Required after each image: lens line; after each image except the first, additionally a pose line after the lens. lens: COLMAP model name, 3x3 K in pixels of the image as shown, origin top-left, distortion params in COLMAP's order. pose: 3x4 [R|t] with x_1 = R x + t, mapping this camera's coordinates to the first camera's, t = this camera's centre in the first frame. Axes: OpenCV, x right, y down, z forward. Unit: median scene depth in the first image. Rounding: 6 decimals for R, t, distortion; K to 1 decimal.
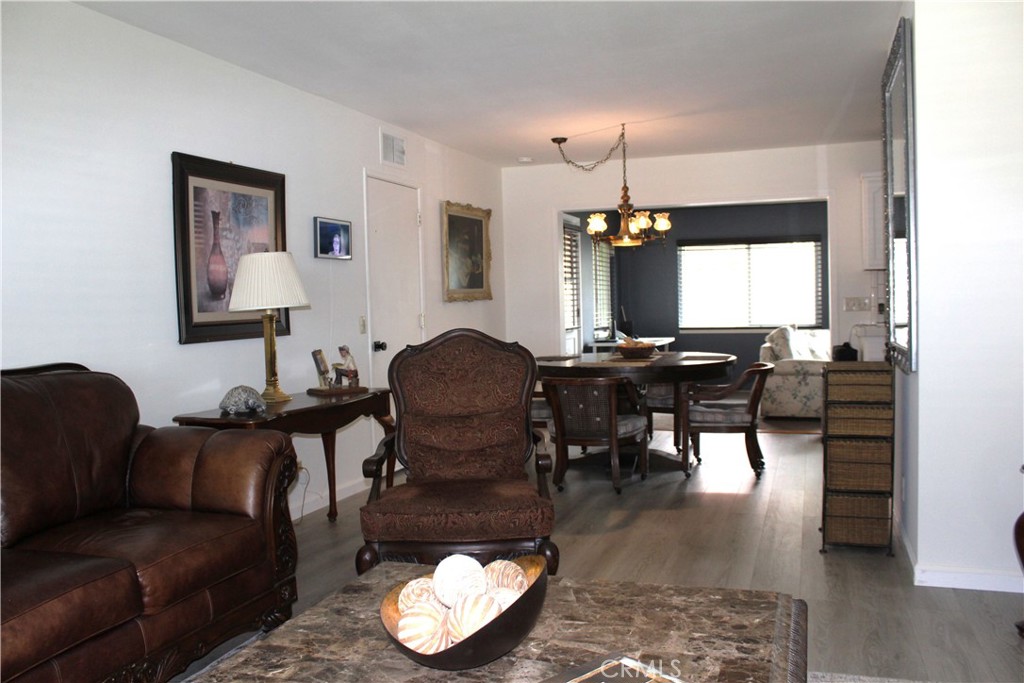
lens RADIAL K [[855.9, 0, 512.0], [0, 855.9, 341.5], [0, 0, 1]] dist [-0.112061, 0.008156]
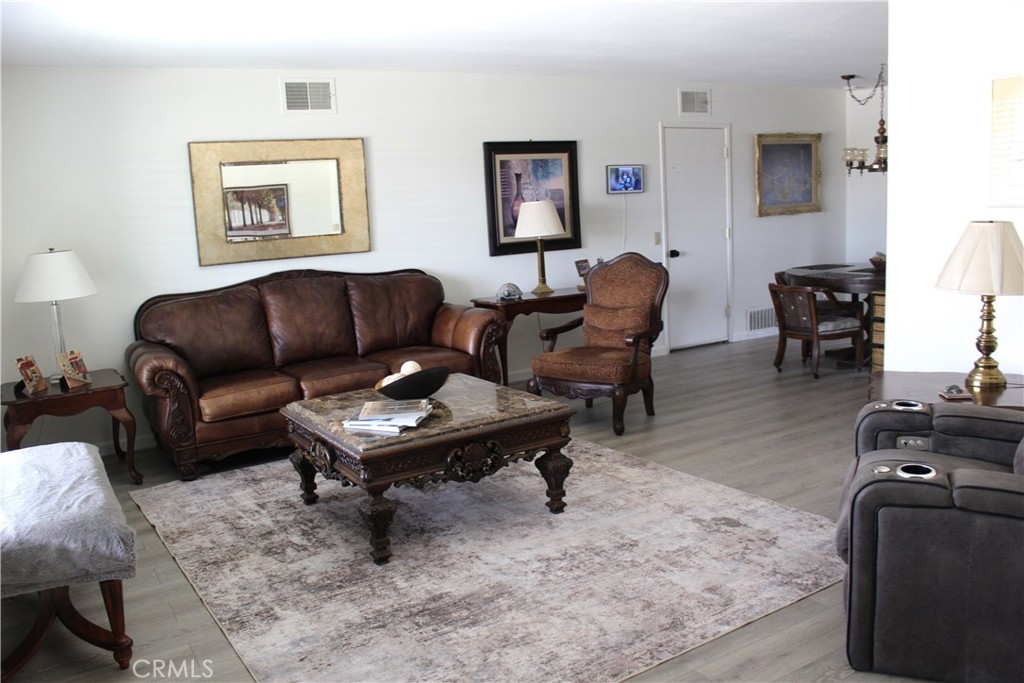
lens RADIAL K [[855.9, 0, 512.0], [0, 855.9, 341.5], [0, 0, 1]] dist [-0.112061, 0.008156]
pose [[0.784955, 0.089463, -0.613060, 0.666975], [-0.000377, 0.989588, 0.143927, -0.070026], [0.619553, -0.112746, 0.776815, -0.312431]]
